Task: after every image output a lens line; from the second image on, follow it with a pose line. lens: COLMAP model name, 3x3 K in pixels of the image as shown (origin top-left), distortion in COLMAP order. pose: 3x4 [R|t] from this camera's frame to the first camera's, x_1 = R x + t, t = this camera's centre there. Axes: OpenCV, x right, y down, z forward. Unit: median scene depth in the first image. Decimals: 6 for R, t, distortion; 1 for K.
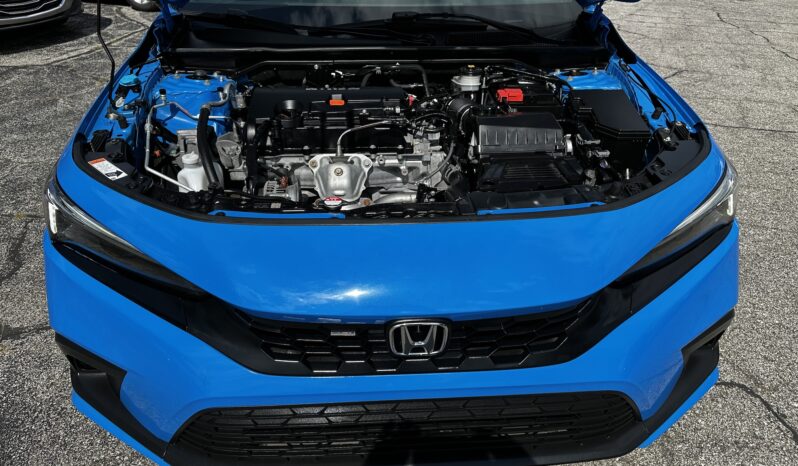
lens RADIAL K [[570.2, 0, 399.3], [0, 570.2, 229.3], [0, 0, 1]] dist [0.002171, -0.005360]
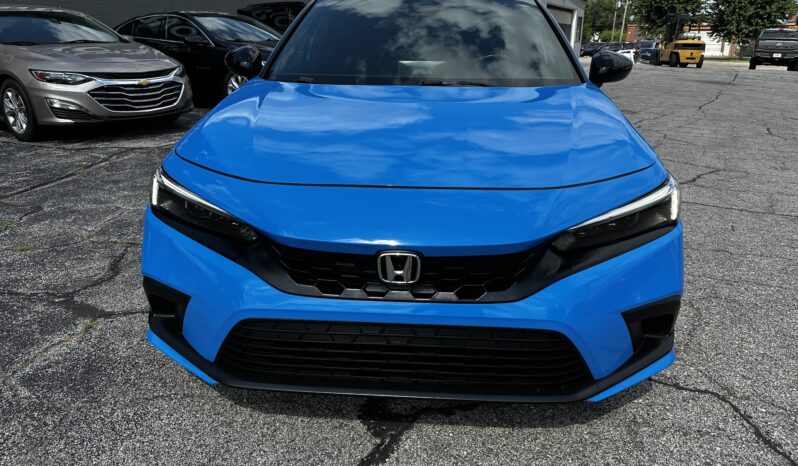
lens RADIAL K [[570.2, 0, 402.8], [0, 570.2, 232.7], [0, 0, 1]] dist [0.002171, -0.005360]
pose [[0.991714, 0.043892, -0.120738, 0.128796], [-0.067050, 0.978505, -0.195016, 0.237804], [0.109583, 0.201496, 0.973340, -0.211708]]
